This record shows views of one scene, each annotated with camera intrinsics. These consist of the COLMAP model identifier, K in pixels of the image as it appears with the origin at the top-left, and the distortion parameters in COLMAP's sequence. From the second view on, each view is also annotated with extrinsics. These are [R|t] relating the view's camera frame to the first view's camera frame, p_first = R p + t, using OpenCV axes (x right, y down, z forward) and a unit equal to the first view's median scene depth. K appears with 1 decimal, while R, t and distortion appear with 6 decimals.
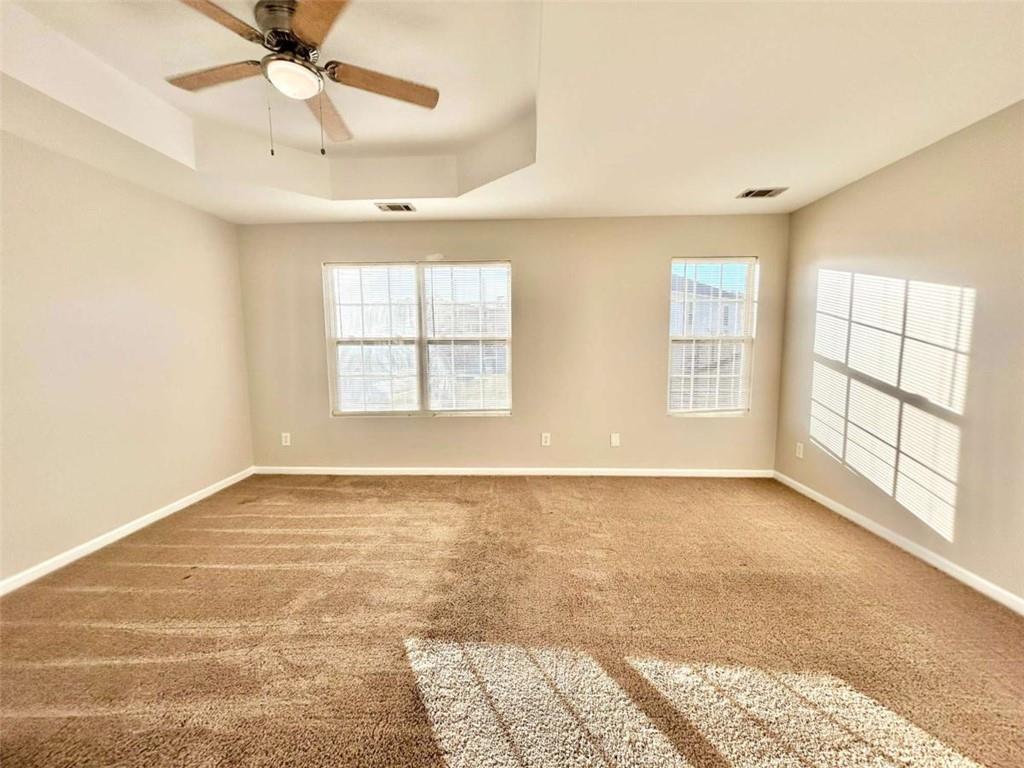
lens RADIAL K [[413.2, 0, 509.6], [0, 413.2, 382.7], [0, 0, 1]] dist [0.002745, 0.000079]
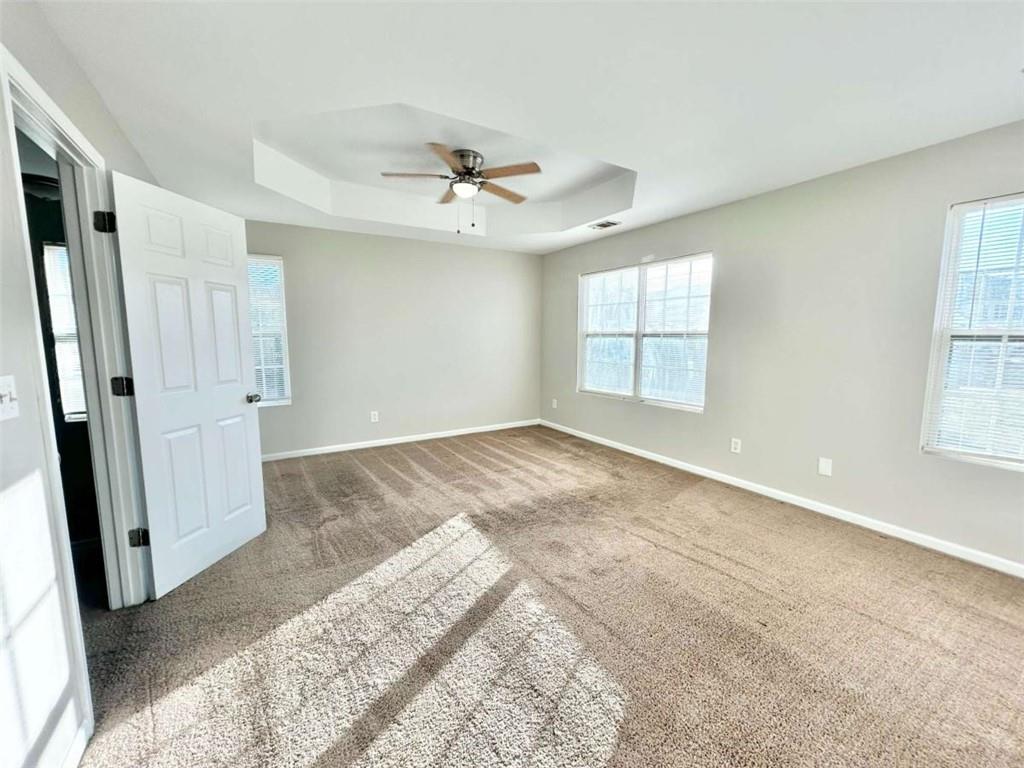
lens RADIAL K [[413.2, 0, 509.6], [0, 413.2, 382.7], [0, 0, 1]] dist [0.002745, 0.000079]
pose [[0.552654, 0.103284, -0.826986, 0.639258], [-0.085614, 0.994077, 0.066939, -0.018796], [0.829002, 0.033808, 0.558223, 0.103162]]
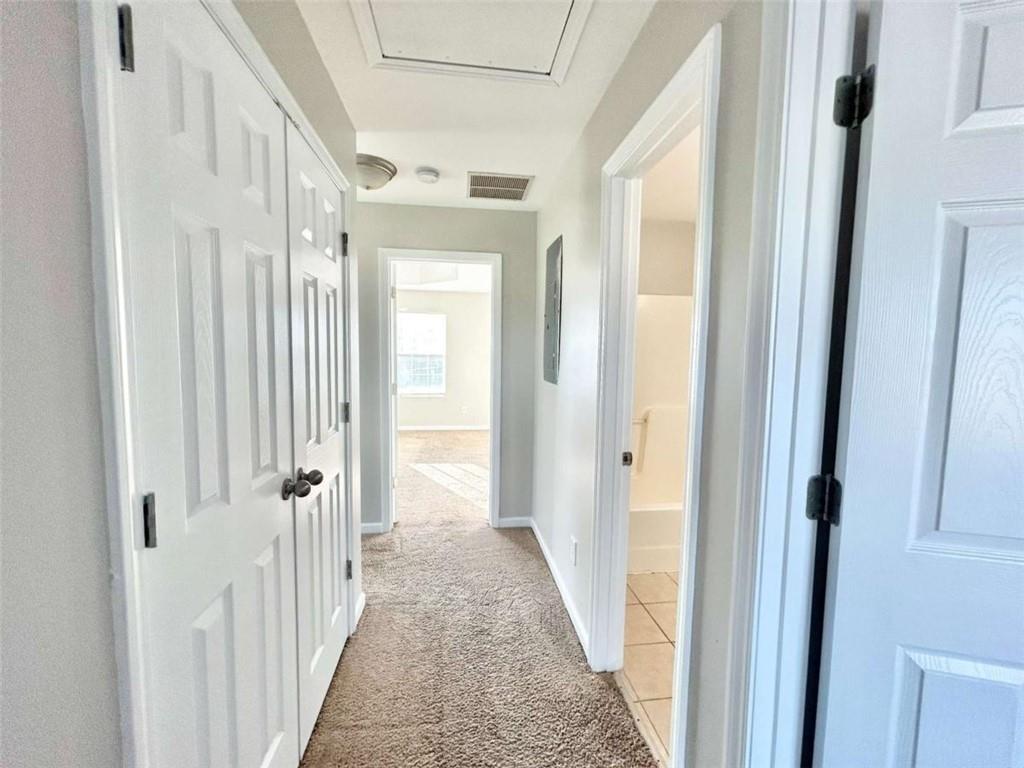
lens RADIAL K [[413.2, 0, 509.6], [0, 413.2, 382.7], [0, 0, 1]] dist [0.002745, 0.000079]
pose [[0.983919, 0.006266, 0.178505, -0.046156], [-0.001543, 0.999645, -0.026585, 0.081134], [-0.178608, 0.025883, 0.983580, -1.016710]]
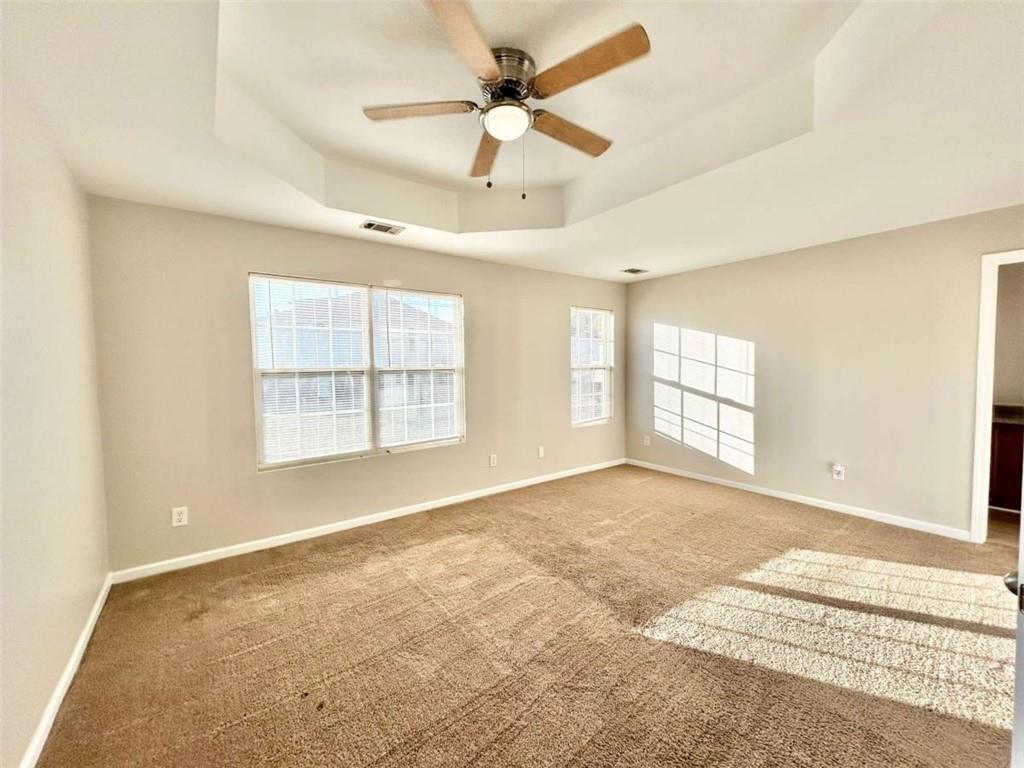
lens RADIAL K [[413.2, 0, 509.6], [0, 413.2, 382.7], [0, 0, 1]] dist [0.002745, 0.000079]
pose [[0.778598, -0.029696, 0.626821, -0.651844], [0.069034, 0.996870, -0.038522, -0.025089], [-0.623715, 0.073265, 0.778211, 0.132396]]
